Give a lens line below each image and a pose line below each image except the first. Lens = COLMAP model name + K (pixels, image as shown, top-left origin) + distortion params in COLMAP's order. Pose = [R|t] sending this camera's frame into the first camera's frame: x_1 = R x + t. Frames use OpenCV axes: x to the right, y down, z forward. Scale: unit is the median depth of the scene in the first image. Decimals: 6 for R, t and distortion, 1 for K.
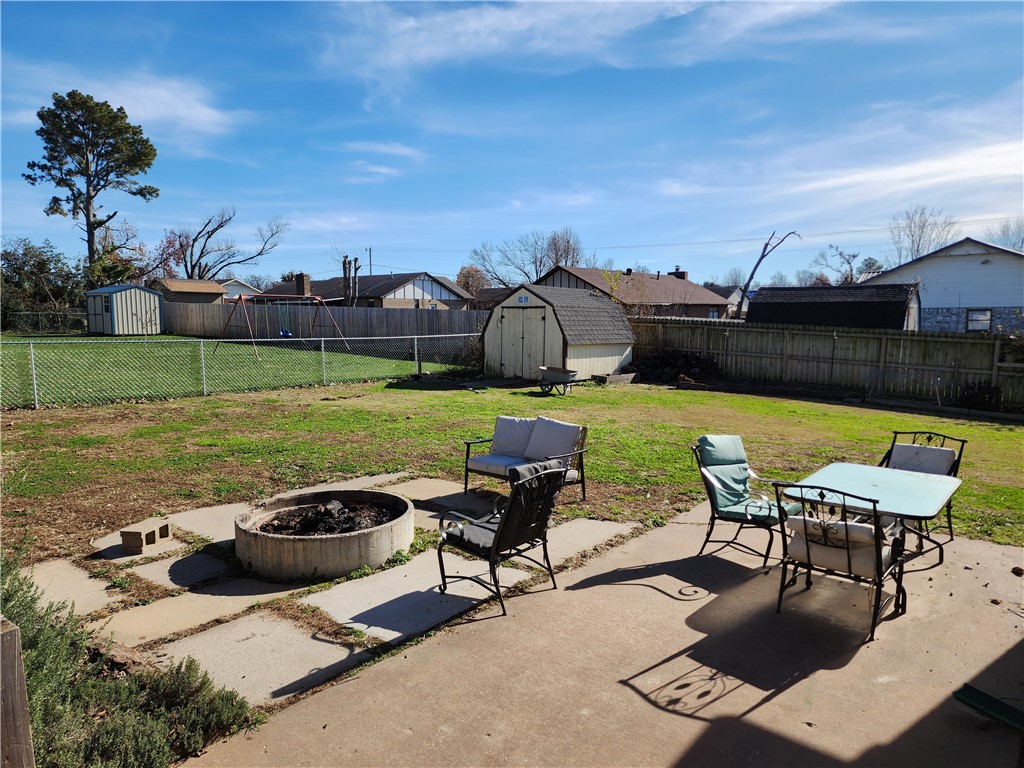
lens RADIAL K [[680.2, 0, 509.7], [0, 680.2, 386.6], [0, 0, 1]] dist [0.045852, -0.023060]
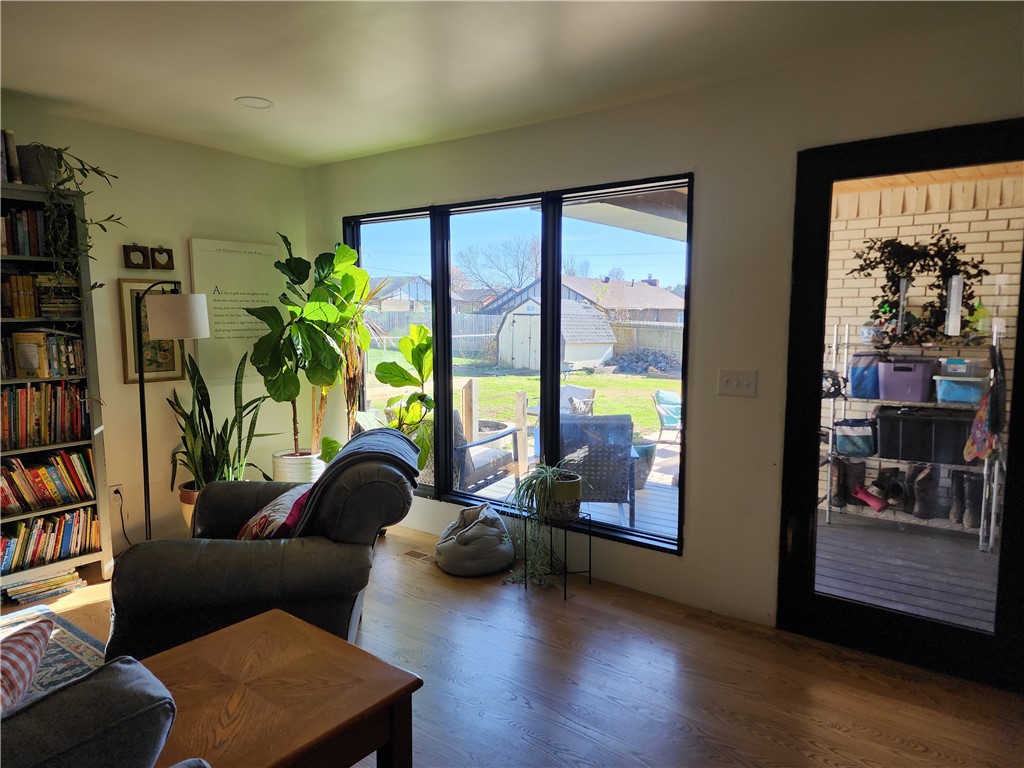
lens RADIAL K [[680.2, 0, 516.1], [0, 680.2, 390.6], [0, 0, 1]] dist [0.045852, -0.023060]
pose [[0.998910, 0.004506, 0.046454, -0.064299], [-0.004842, 0.999963, 0.007117, 0.018534], [-0.046420, -0.007334, 0.998895, -0.281825]]
